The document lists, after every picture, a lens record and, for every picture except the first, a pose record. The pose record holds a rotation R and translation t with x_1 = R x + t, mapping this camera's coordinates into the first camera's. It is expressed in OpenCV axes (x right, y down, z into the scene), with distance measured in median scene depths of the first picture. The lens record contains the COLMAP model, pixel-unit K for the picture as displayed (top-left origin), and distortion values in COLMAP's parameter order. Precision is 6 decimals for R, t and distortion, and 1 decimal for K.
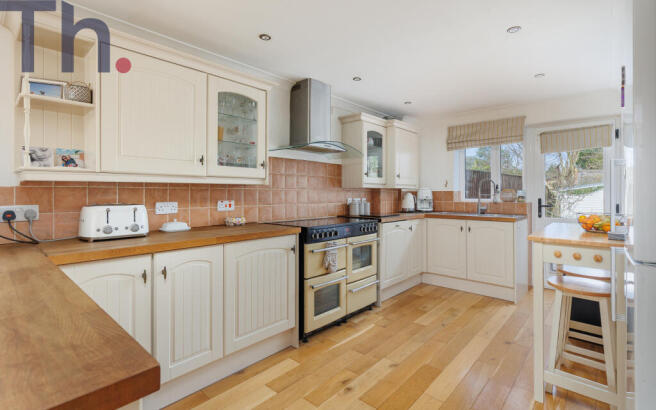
lens RADIAL K [[313.5, 0, 328.5], [0, 313.5, 192.5], [0, 0, 1]] dist [0.002572, 0.000424]
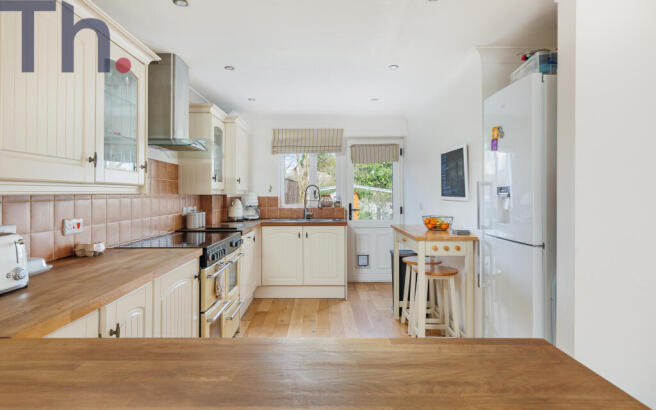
lens RADIAL K [[382.5, 0, 325.8], [0, 382.5, 192.3], [0, 0, 1]] dist [-0.002595, -0.000718]
pose [[0.741171, -0.000241, 0.671316, -0.374472], [0.001945, 0.999997, -0.001788, -0.021088], [-0.671313, 0.002631, 0.741169, 0.051268]]
